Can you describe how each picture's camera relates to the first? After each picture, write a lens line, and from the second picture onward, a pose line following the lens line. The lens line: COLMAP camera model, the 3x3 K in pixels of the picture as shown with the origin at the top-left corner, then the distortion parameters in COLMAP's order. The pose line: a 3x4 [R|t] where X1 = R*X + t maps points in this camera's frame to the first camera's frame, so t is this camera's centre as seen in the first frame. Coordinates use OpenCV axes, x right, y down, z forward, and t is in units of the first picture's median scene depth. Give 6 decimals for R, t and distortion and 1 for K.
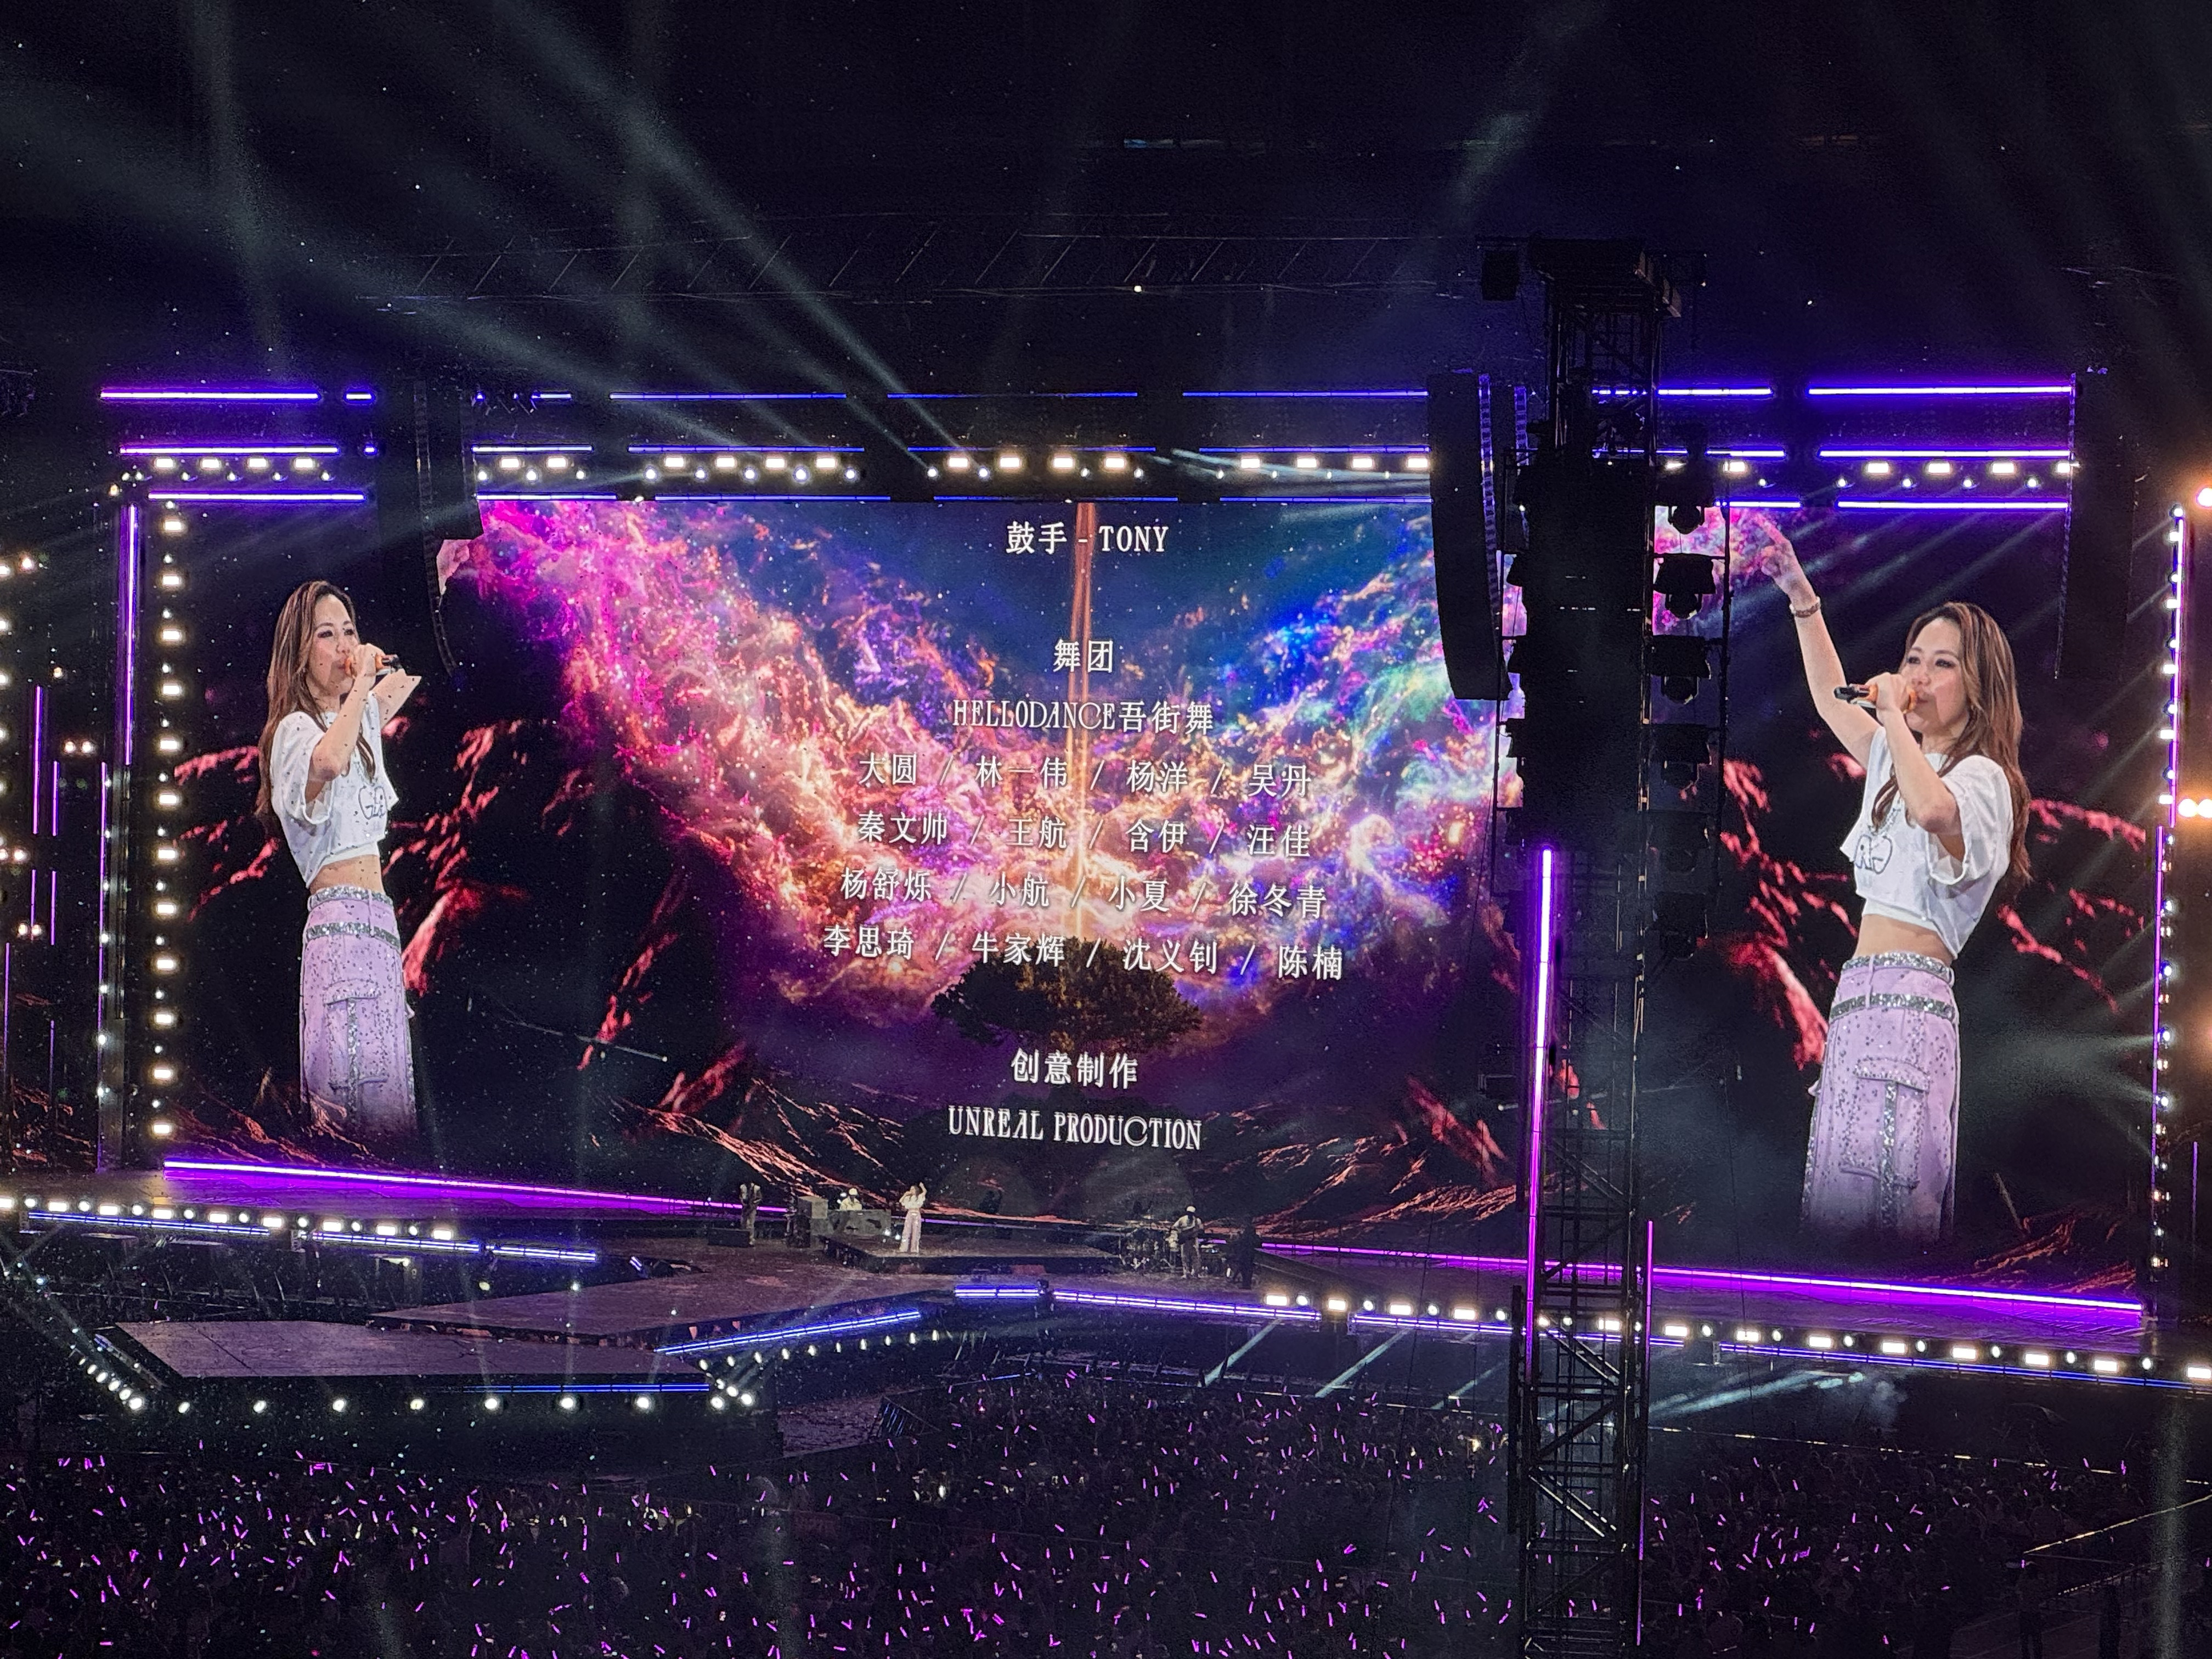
lens RADIAL K [[6084.5, 0, 1102.8], [0, 6084.5, 837.3], [0, 0, 1]] dist [0.120484, 0.000000]
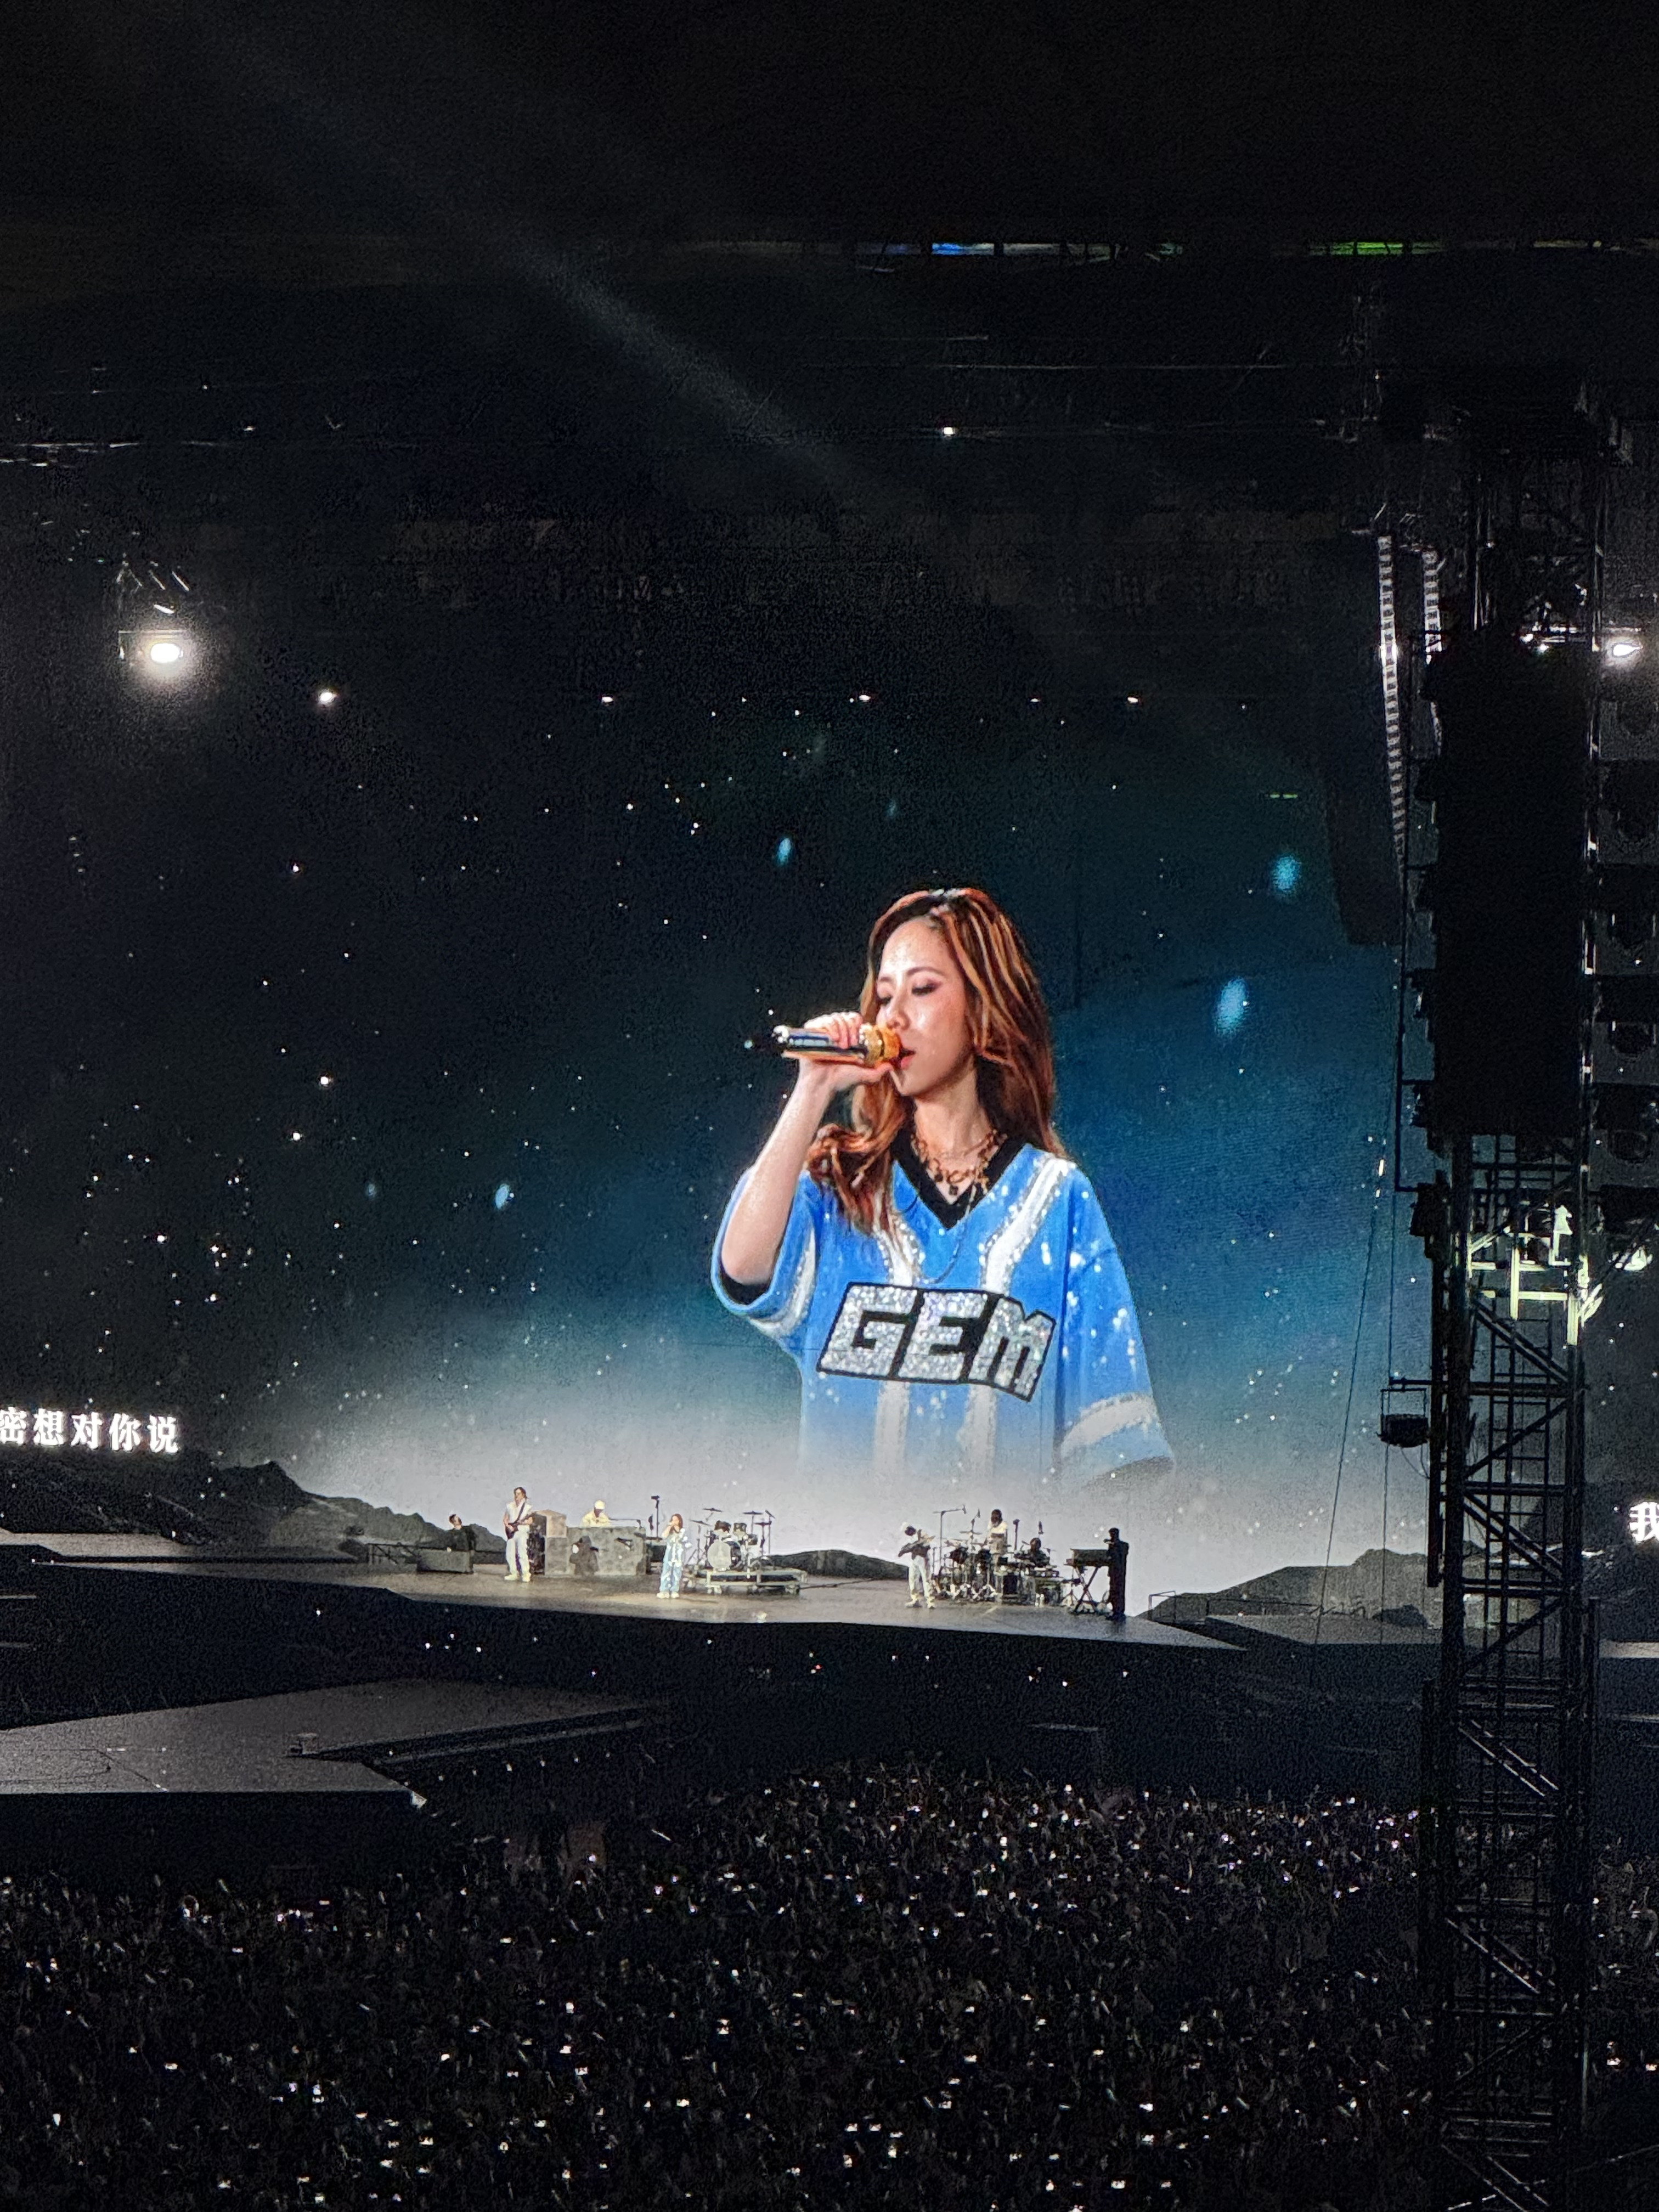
lens RADIAL K [[7607.9, 0, 835.9], [0, 7607.9, 1110.6], [0, 0, 1]] dist [0.113526, 0.000000]
pose [[0.999950, -0.002653, -0.009617, 0.000193], [0.002643, 0.999996, -0.001101, 0.000008], [0.009619, 0.001076, 0.999953, 0.002930]]
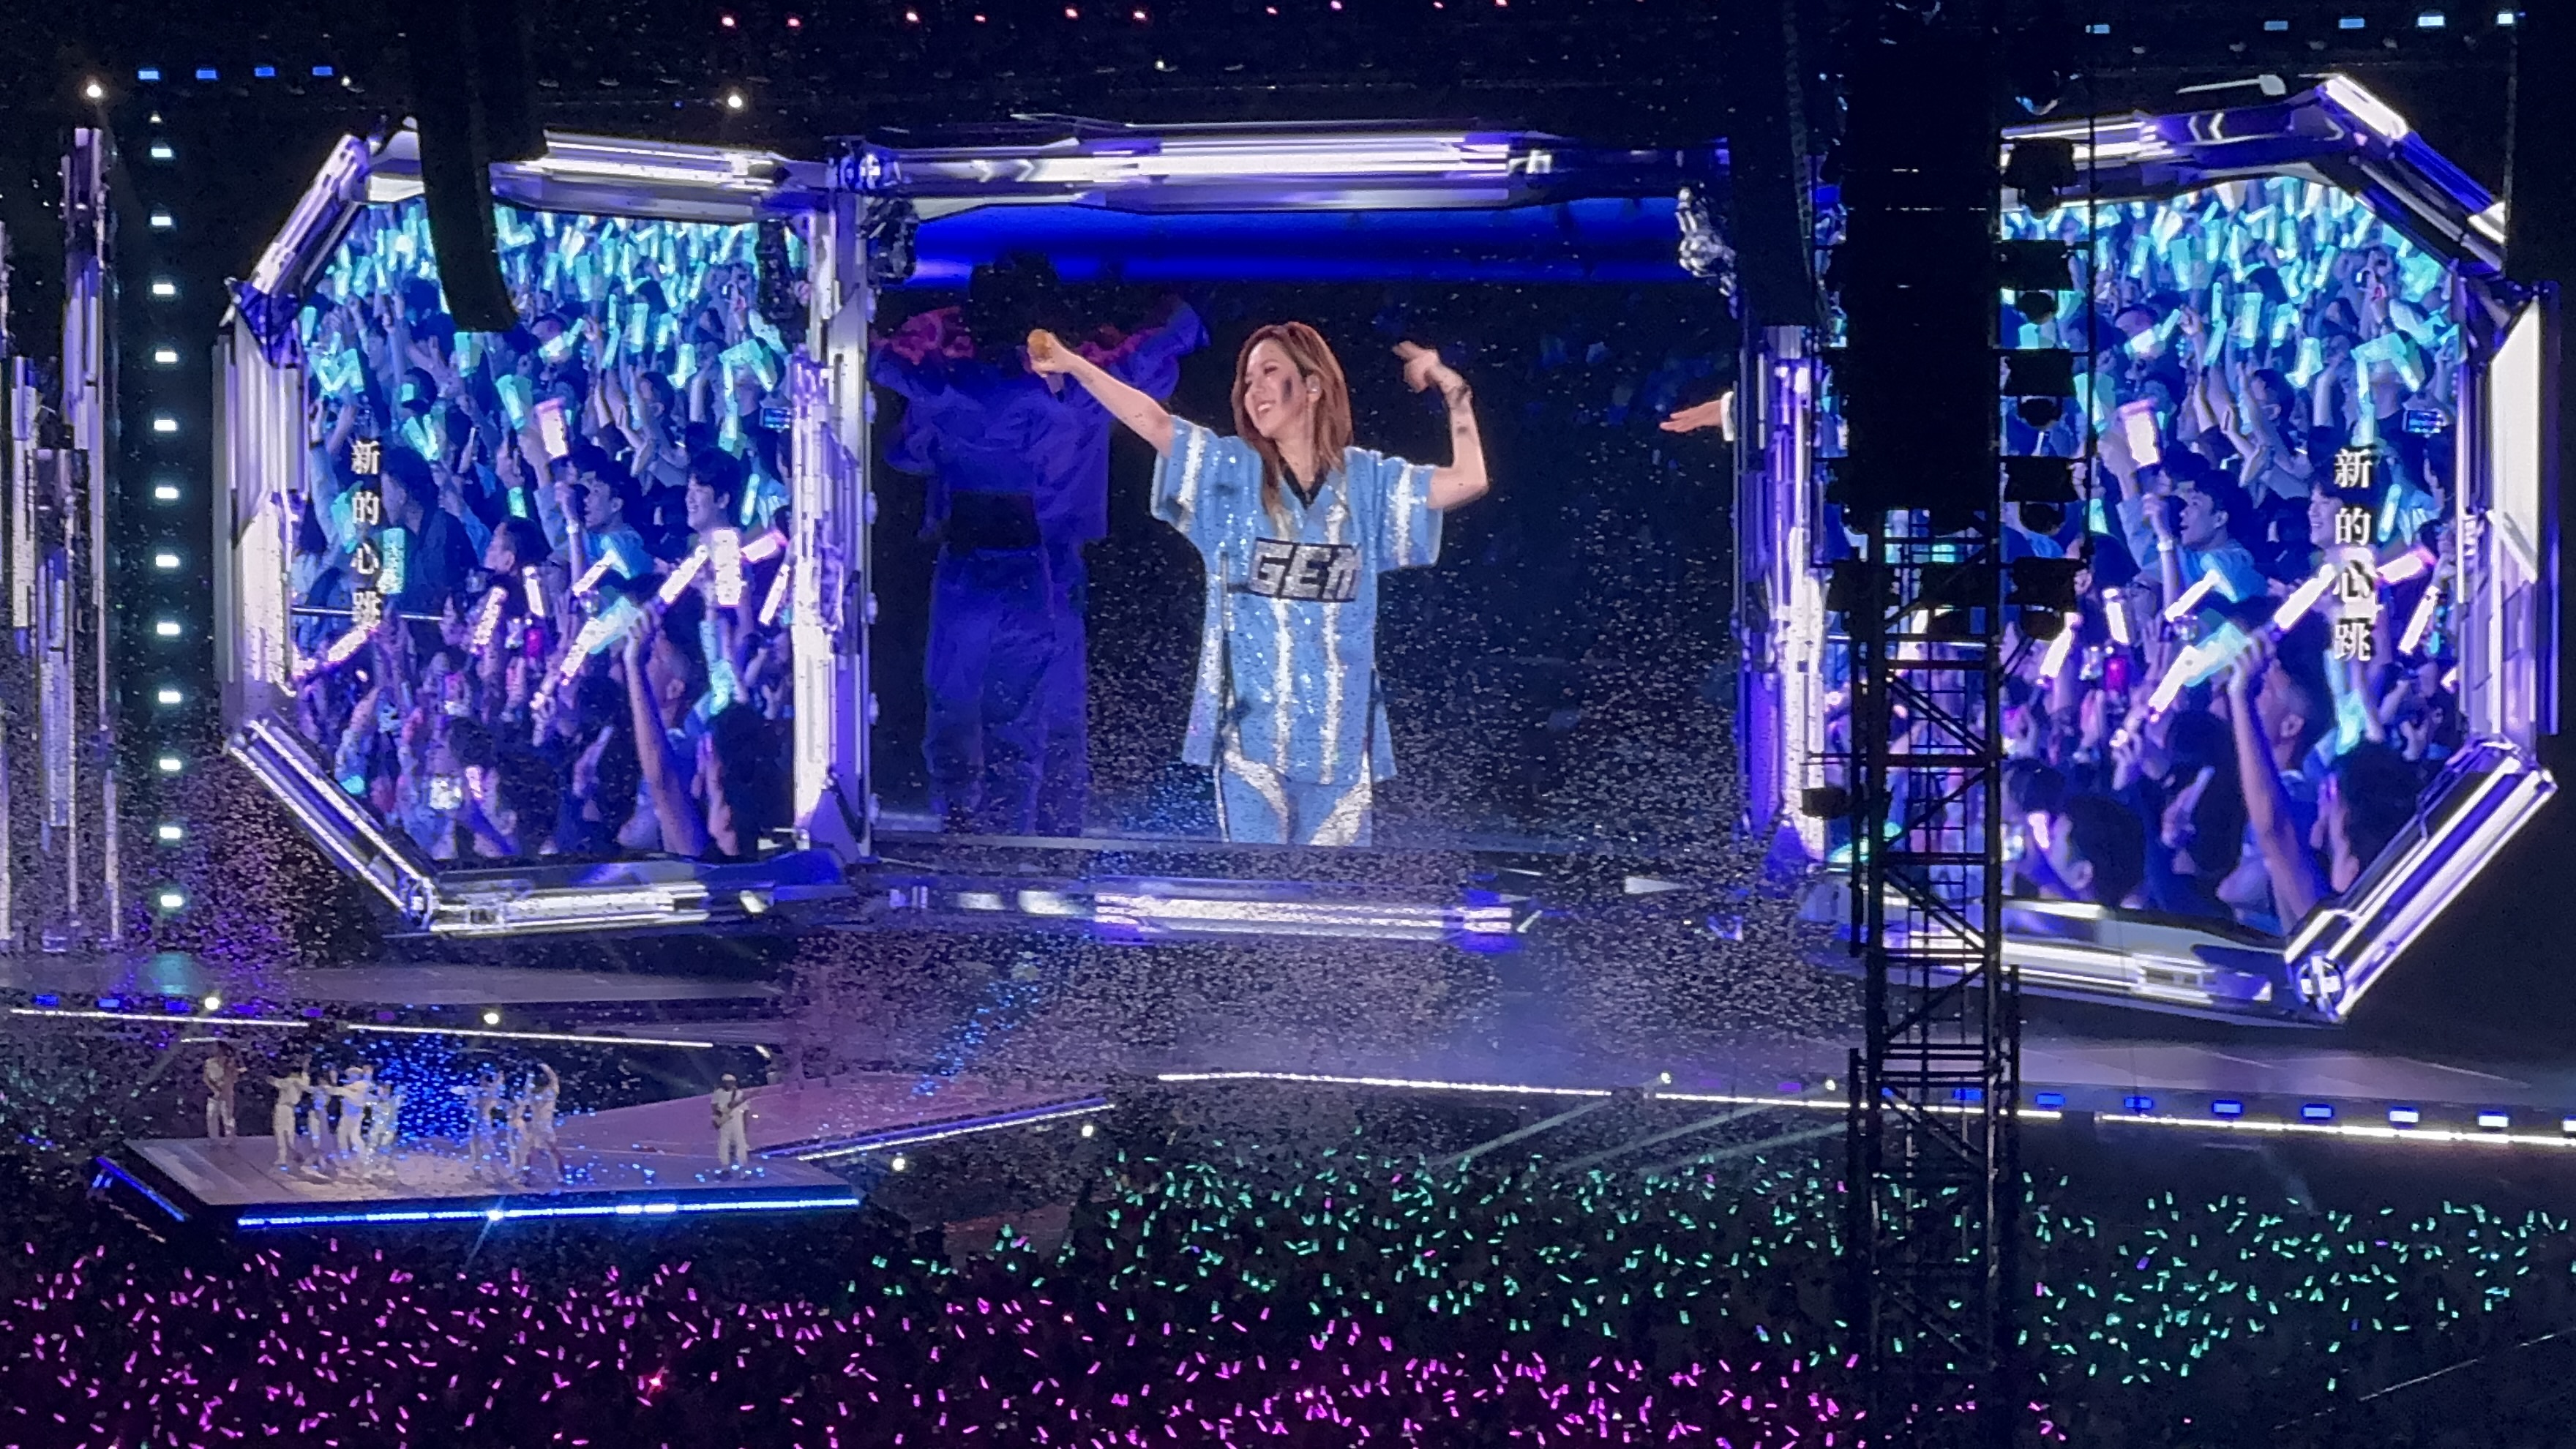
lens RADIAL K [[7885.8, 0, 1287.8], [0, 7885.8, 724.9], [0, 0, 1]] dist [-0.020313, 0.000000]
pose [[0.999712, -0.023042, -0.006746, 0.011666], [0.023214, 0.999375, 0.026666, 0.016012], [0.006127, -0.026815, 0.999622, -0.811684]]
